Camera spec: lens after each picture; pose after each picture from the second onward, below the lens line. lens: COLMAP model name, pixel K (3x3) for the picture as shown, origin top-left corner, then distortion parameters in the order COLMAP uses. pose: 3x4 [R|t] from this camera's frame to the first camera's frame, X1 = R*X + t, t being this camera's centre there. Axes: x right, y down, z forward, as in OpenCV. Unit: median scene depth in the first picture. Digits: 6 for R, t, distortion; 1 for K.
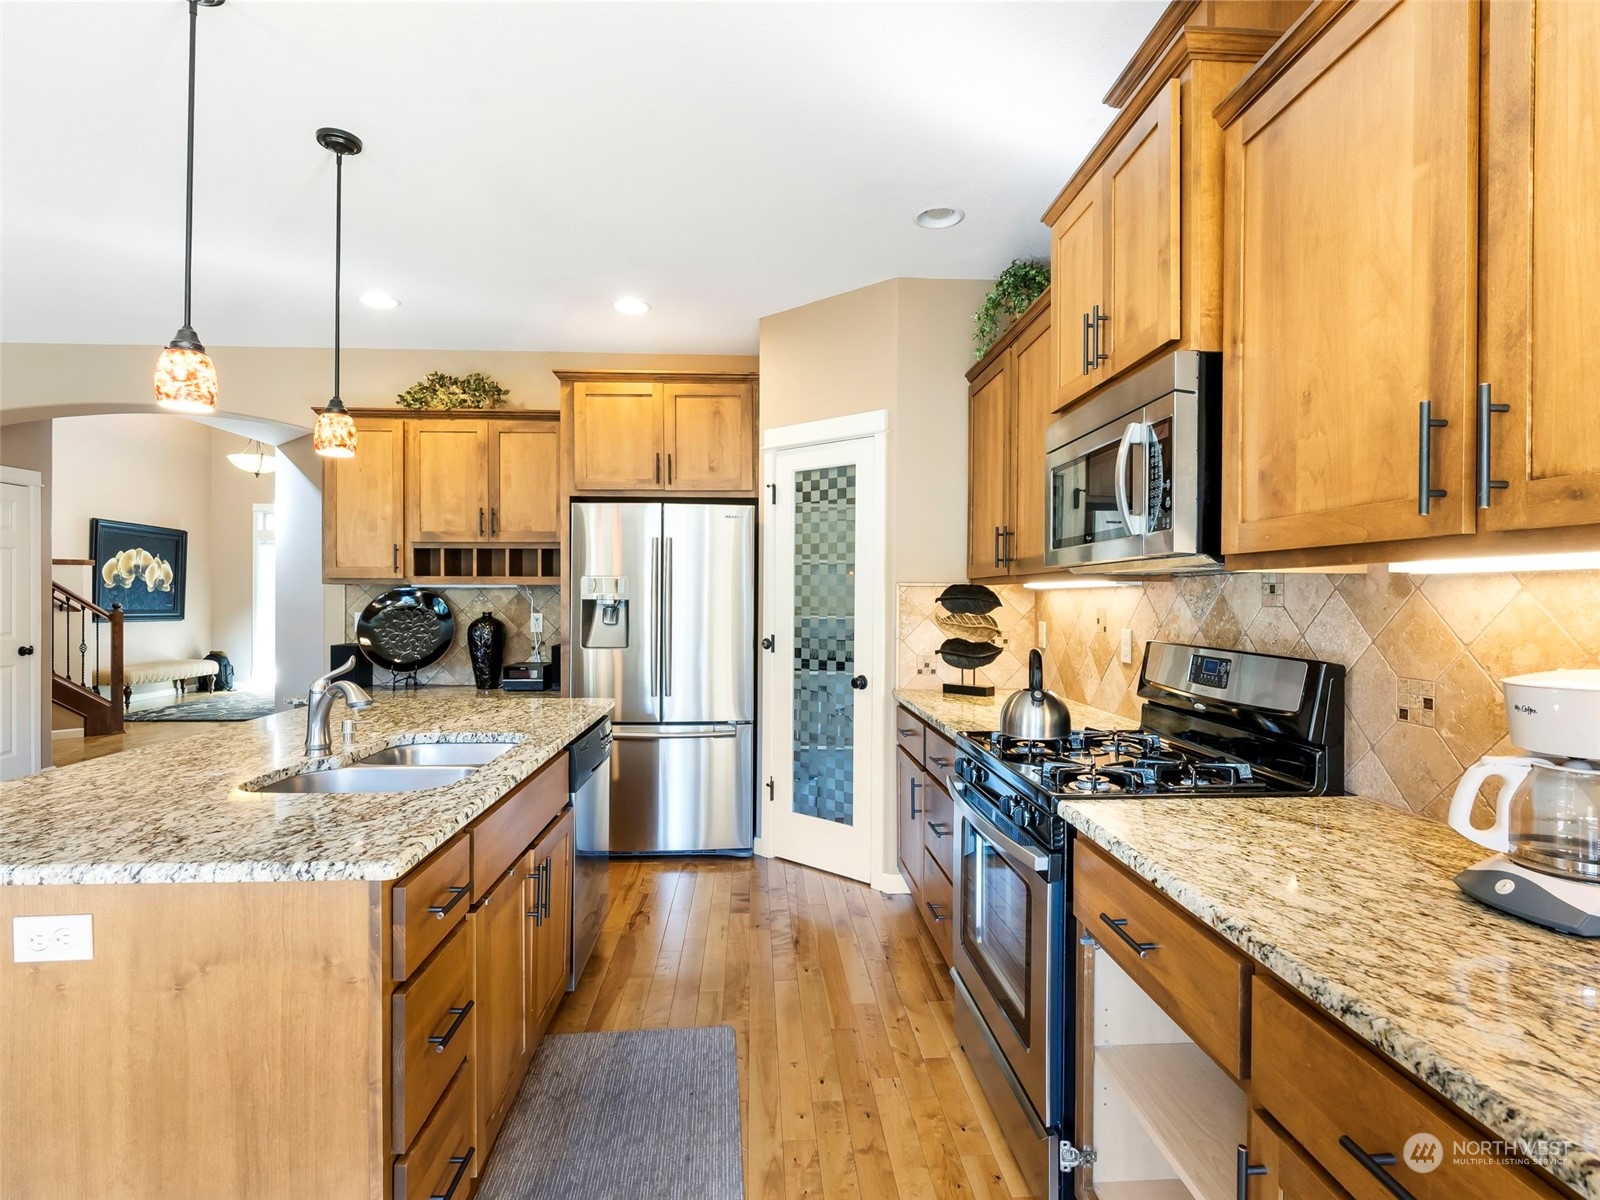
lens RADIAL K [[814.4, 0, 800.0], [0, 814.4, 600.0], [0, 0, 1]] dist [-0.006489, 0.000687]
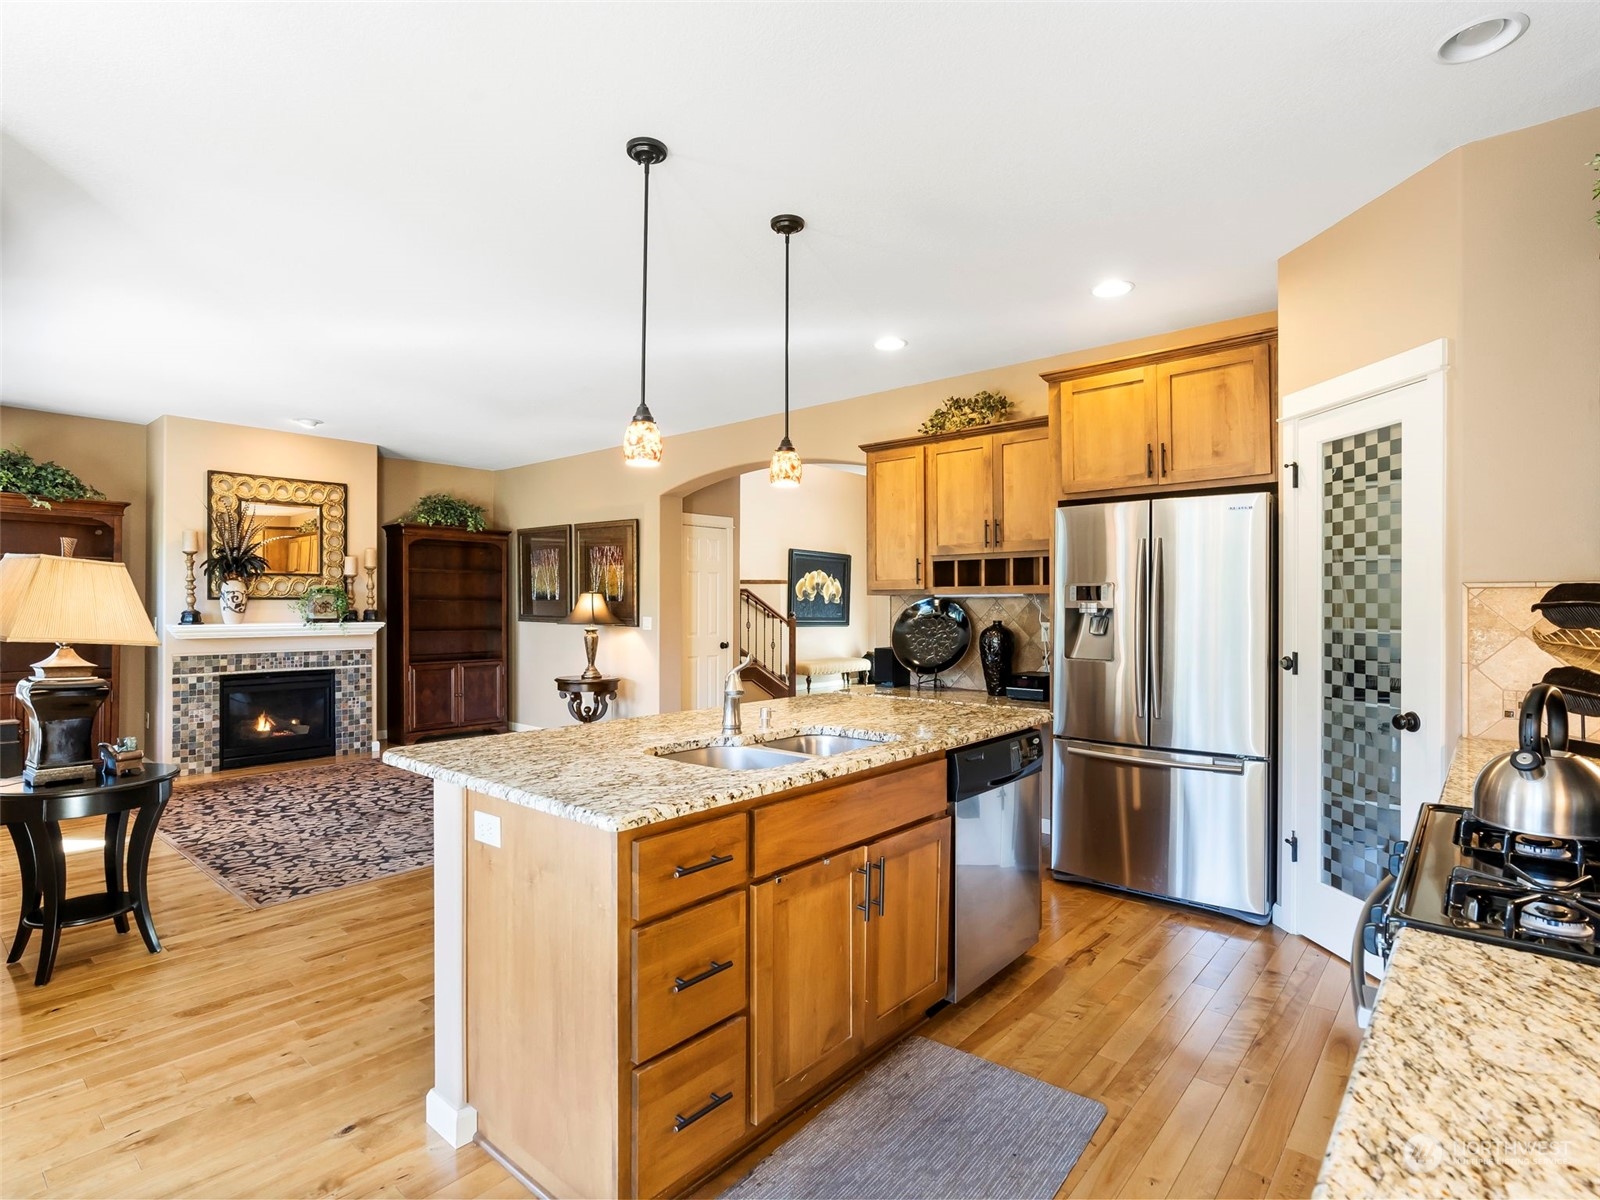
lens RADIAL K [[814.4, 0, 800.0], [0, 814.4, 600.0], [0, 0, 1]] dist [-0.006489, 0.000687]
pose [[0.719042, -0.007634, -0.694925, 0.167228], [-0.002049, 0.999912, -0.013104, 0.003057], [0.694964, 0.010846, 0.718963, 0.094213]]
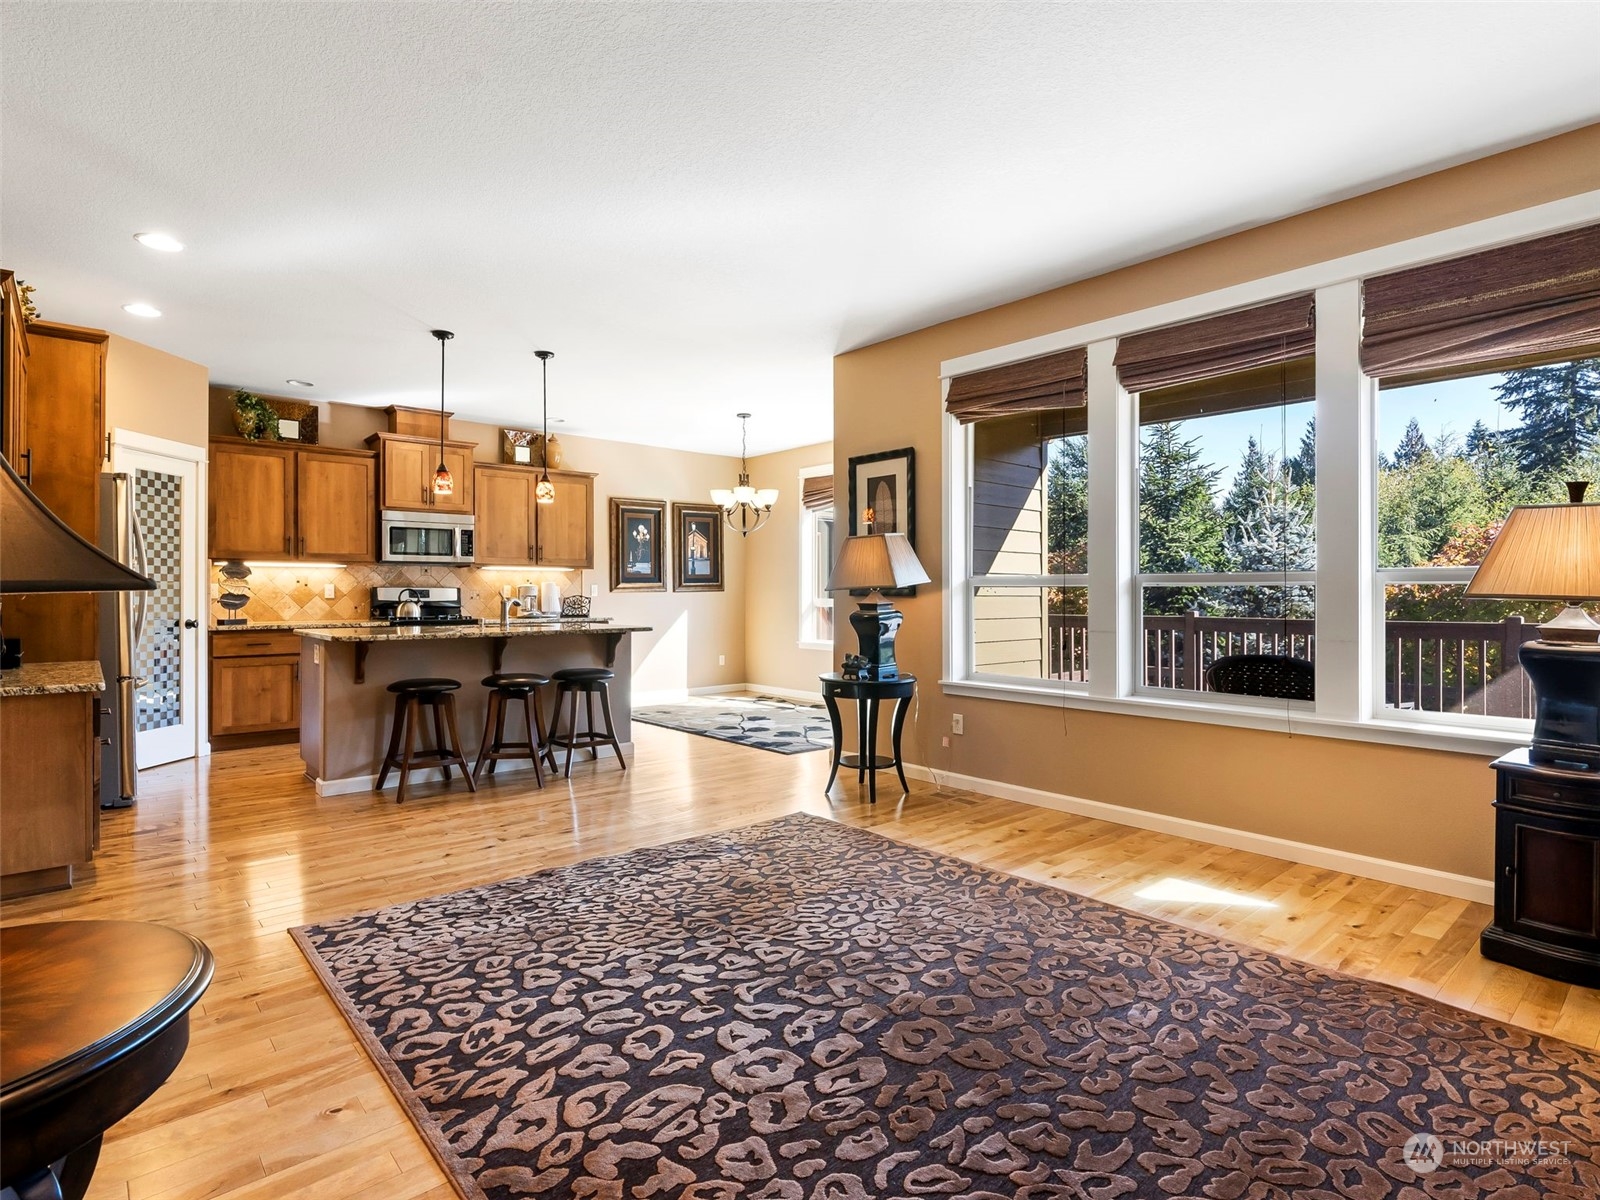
lens RADIAL K [[835.0, 0, 803.2], [0, 835.0, 585.4], [0, 0, 1]] dist [-0.016479, 0.000864]
pose [[-0.621583, 0.003282, 0.783342, -1.631048], [0.001100, 0.999994, -0.003317, 0.032001], [-0.783348, -0.001200, -0.621582, 0.951773]]
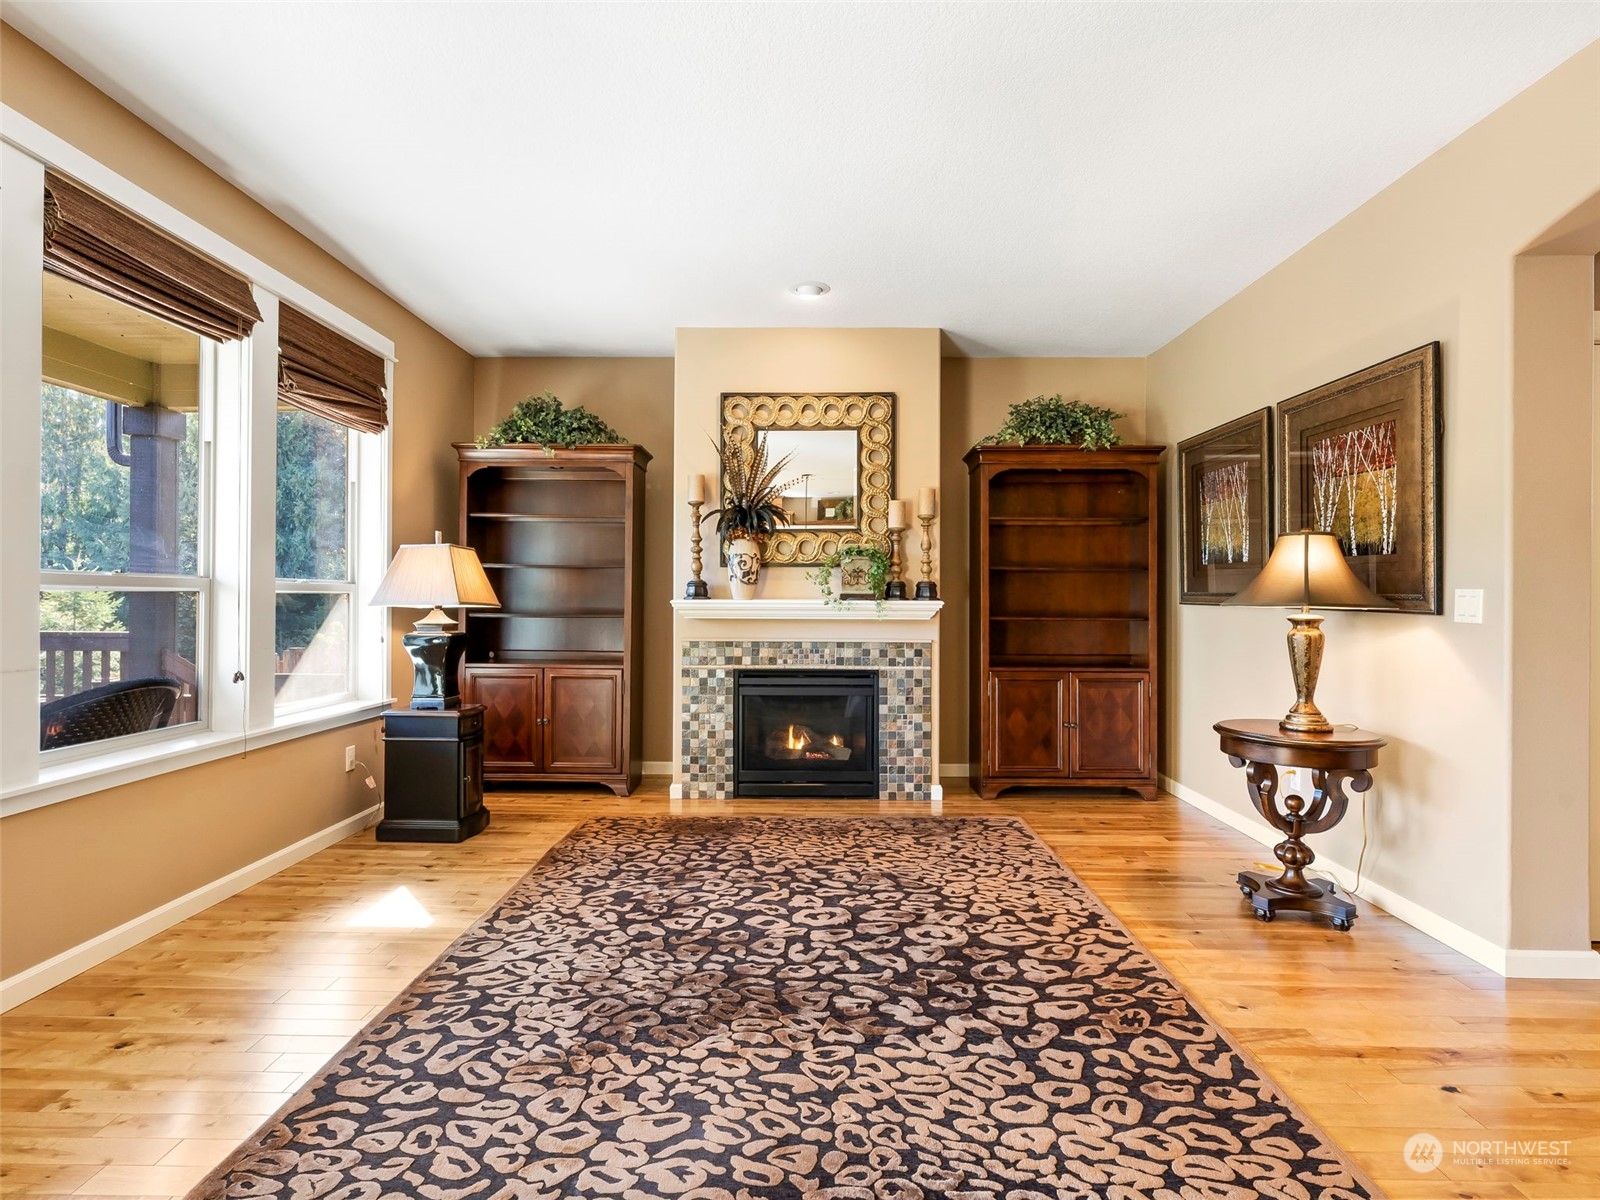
lens RADIAL K [[814.4, 0, 800.0], [0, 814.4, 600.0], [0, 0, 1]] dist [-0.006489, 0.000687]
pose [[-0.068831, -0.003283, -0.997623, -0.561183], [-0.010620, 0.999940, -0.002558, 0.032838], [0.997572, 0.010419, -0.068862, 0.606801]]
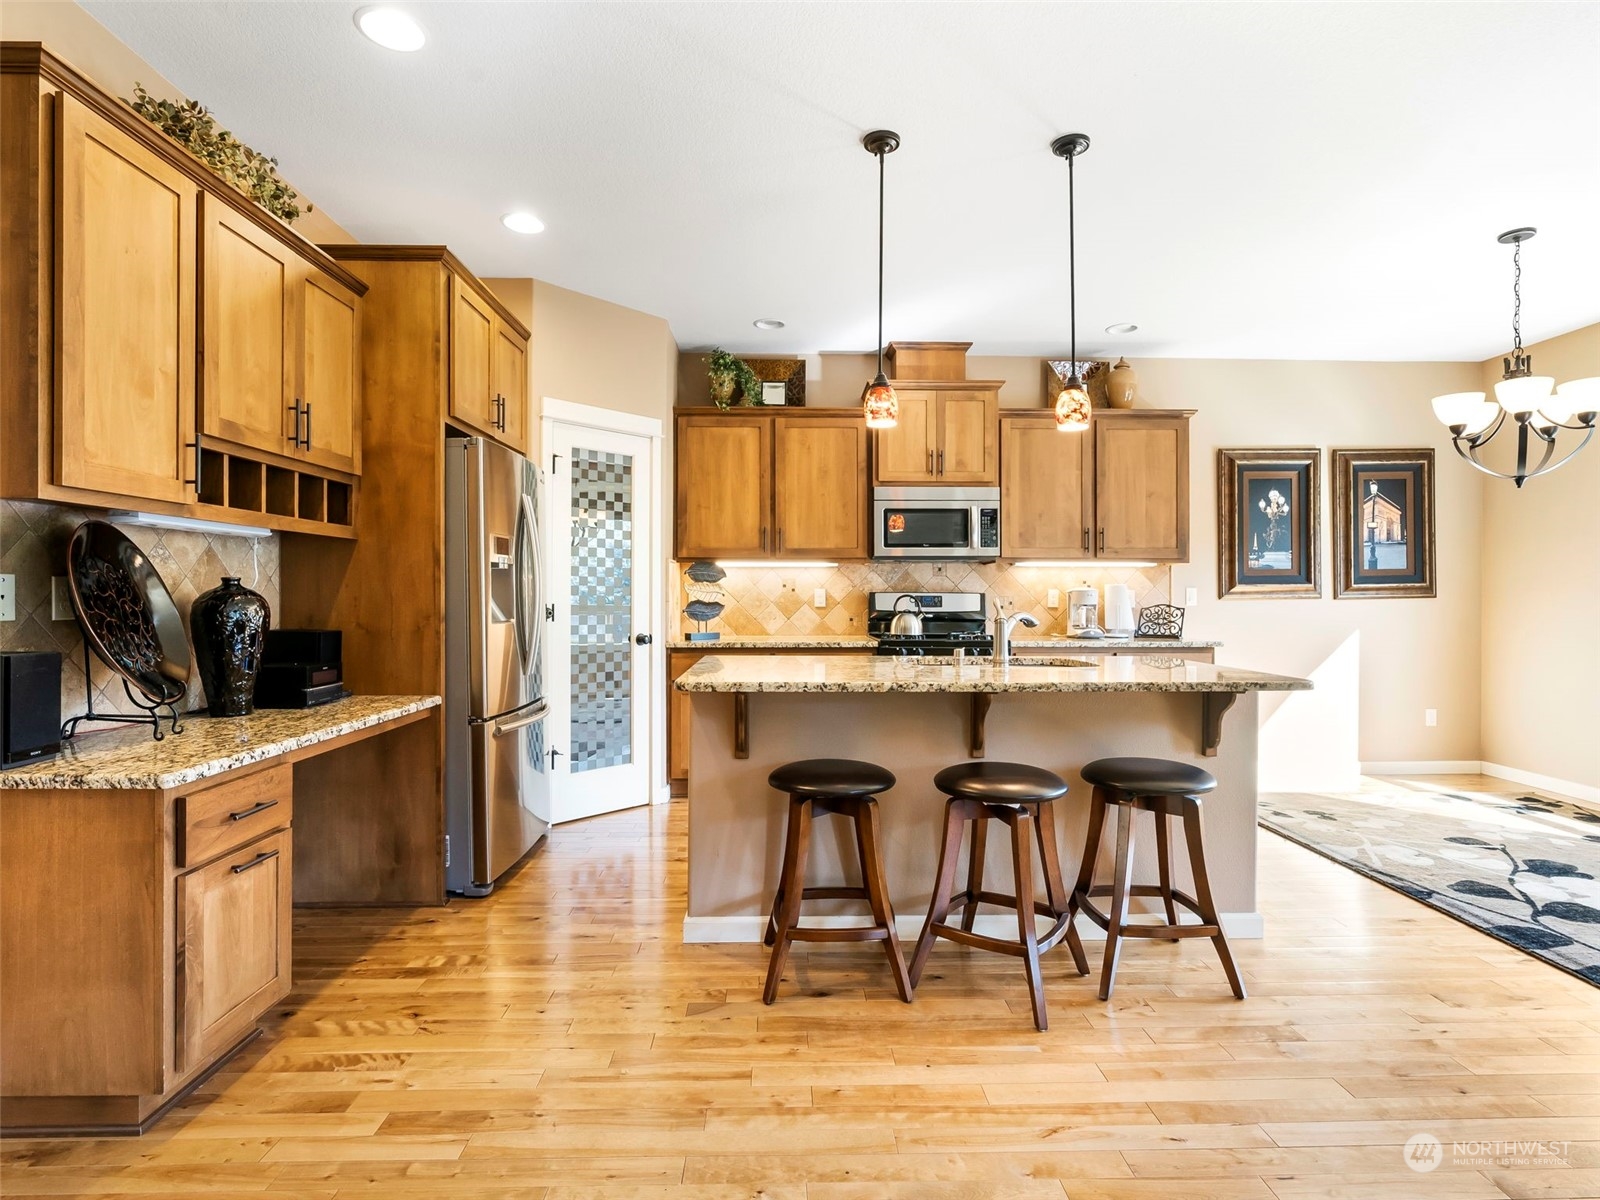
lens RADIAL K [[840.9, 0, 794.9], [0, 840.9, 596.0], [0, 0, 1]] dist [-0.006416, 0.000069]
pose [[0.032831, -0.004650, 0.999450, -1.040282], [0.002719, 0.999986, 0.004563, 0.028357], [-0.999457, 0.002567, 0.032843, 0.656753]]
